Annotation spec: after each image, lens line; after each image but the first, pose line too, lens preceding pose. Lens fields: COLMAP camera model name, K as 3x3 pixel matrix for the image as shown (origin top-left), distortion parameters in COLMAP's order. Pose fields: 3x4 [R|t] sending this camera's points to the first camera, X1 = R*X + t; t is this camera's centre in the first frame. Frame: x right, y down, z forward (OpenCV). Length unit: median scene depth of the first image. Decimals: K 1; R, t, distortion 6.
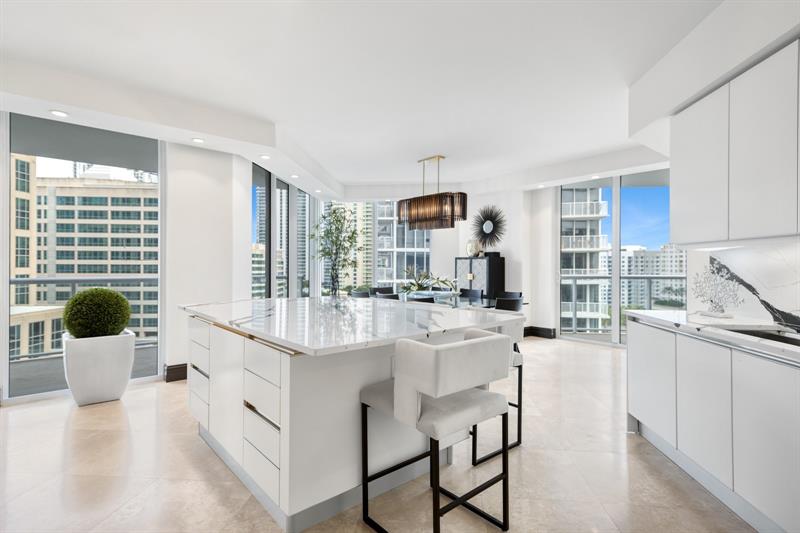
lens RADIAL K [[403.3, 0, 399.7], [0, 403.3, 268.0], [0, 0, 1]] dist [0.032917, -0.000627]
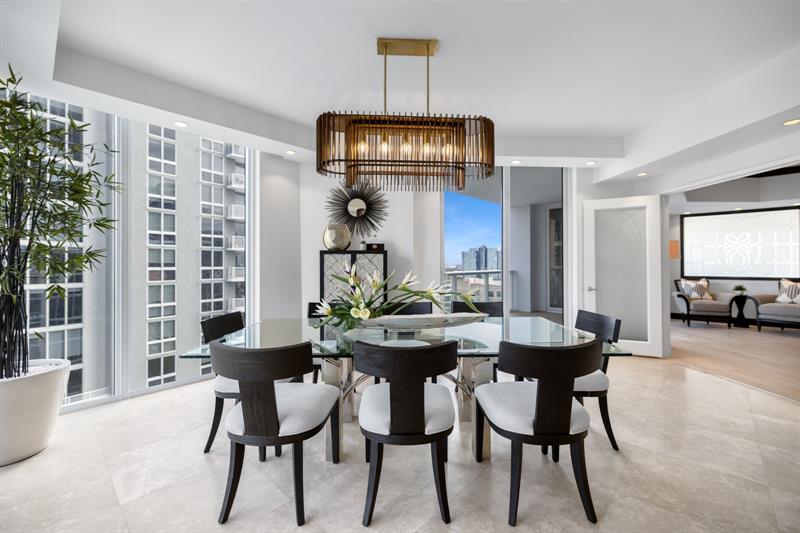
lens RADIAL K [[328.3, 0, 395.7], [0, 328.3, 263.1], [0, 0, 1]] dist [-0.002743, -0.000735]
pose [[0.617567, -0.001947, 0.786516, -0.183209], [0.008634, 0.999953, -0.004304, -0.003471], [-0.786471, 0.009448, 0.617555, 0.600351]]
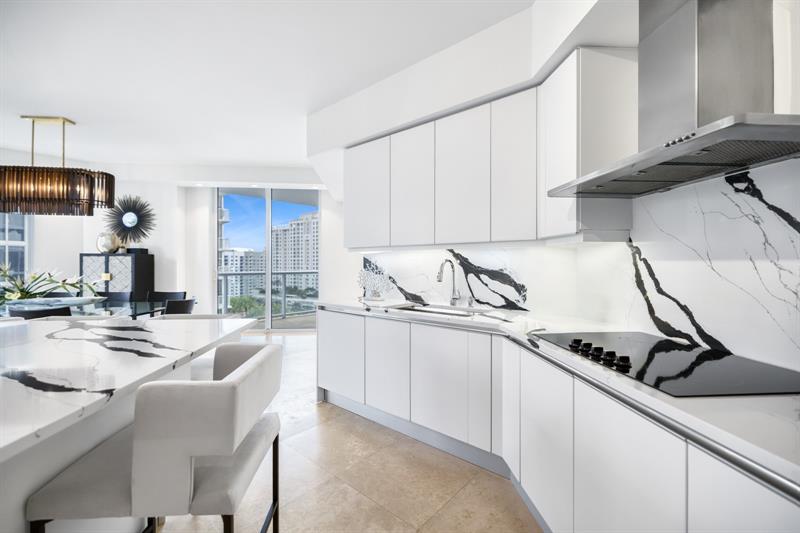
lens RADIAL K [[342.6, 0, 400.1], [0, 342.6, 265.0], [0, 0, 1]] dist [0.003771, 0.000240]
pose [[0.579067, -0.003169, 0.815274, -0.049643], [0.004202, 0.999991, 0.000903, -0.001340], [-0.815269, 0.002903, 0.579075, 0.090453]]
